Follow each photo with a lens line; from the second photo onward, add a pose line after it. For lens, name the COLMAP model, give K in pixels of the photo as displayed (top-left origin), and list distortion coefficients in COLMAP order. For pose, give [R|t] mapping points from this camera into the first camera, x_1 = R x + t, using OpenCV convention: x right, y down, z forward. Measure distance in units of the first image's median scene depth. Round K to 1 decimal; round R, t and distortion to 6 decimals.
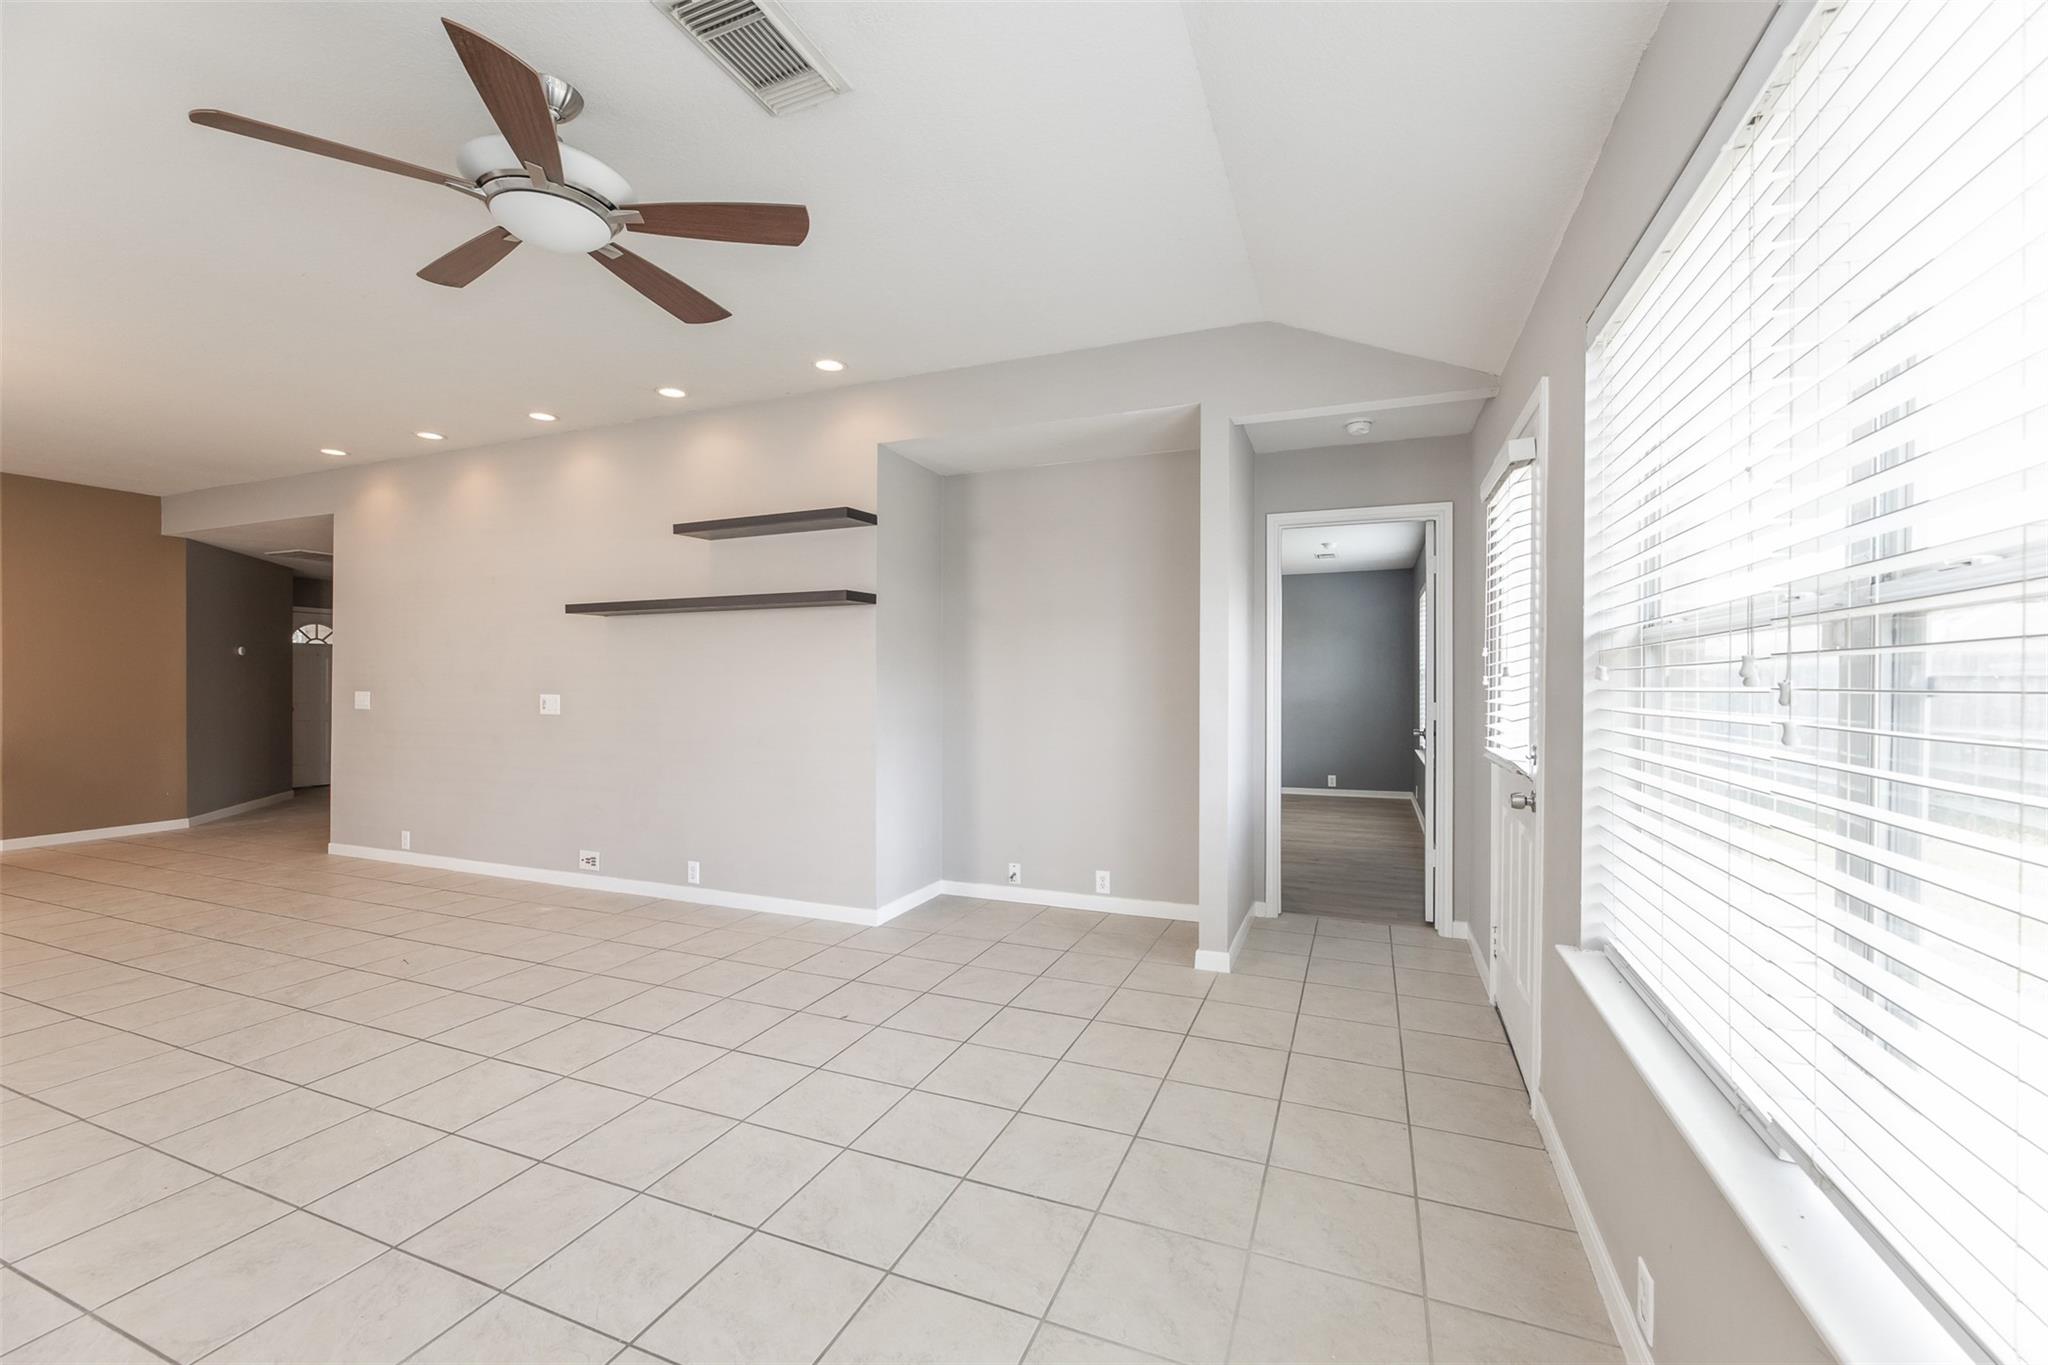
lens RADIAL K [[811.0, 0, 1024.0], [0, 811.0, 682.5], [0, 0, 1]] dist [0.000340, -0.000087]
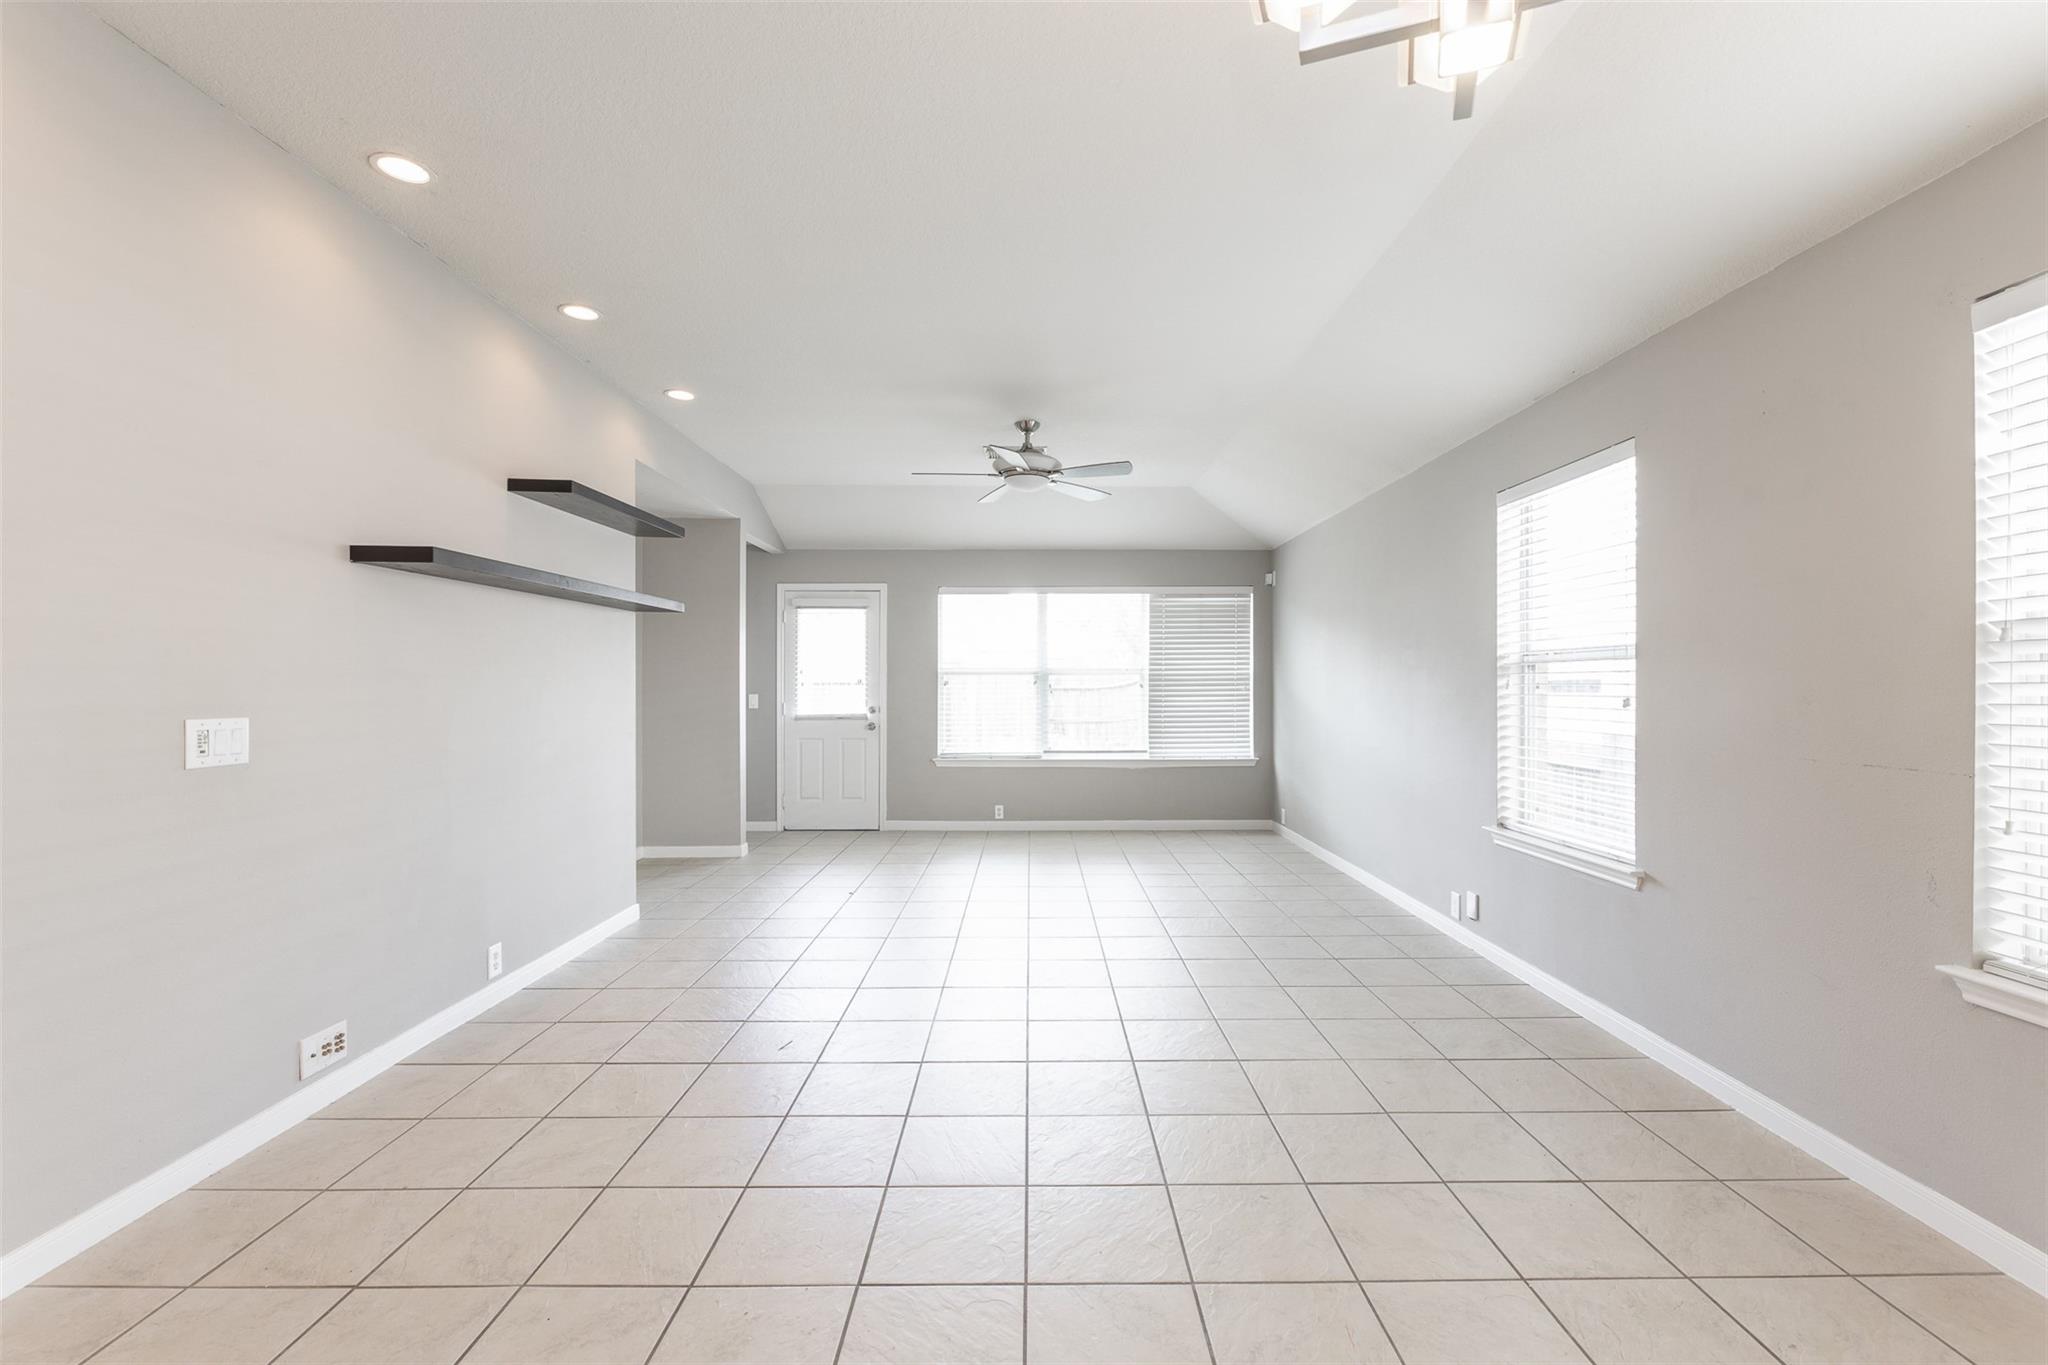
lens RADIAL K [[826.2, 0, 1024.0], [0, 826.2, 682.5], [0, 0, 1]] dist [0.000676, -0.000149]
pose [[-0.363444, 0.003673, 0.931609, -1.165306], [0.003707, 0.999990, -0.002496, -0.001077], [-0.931609, 0.002547, -0.363454, 0.787595]]
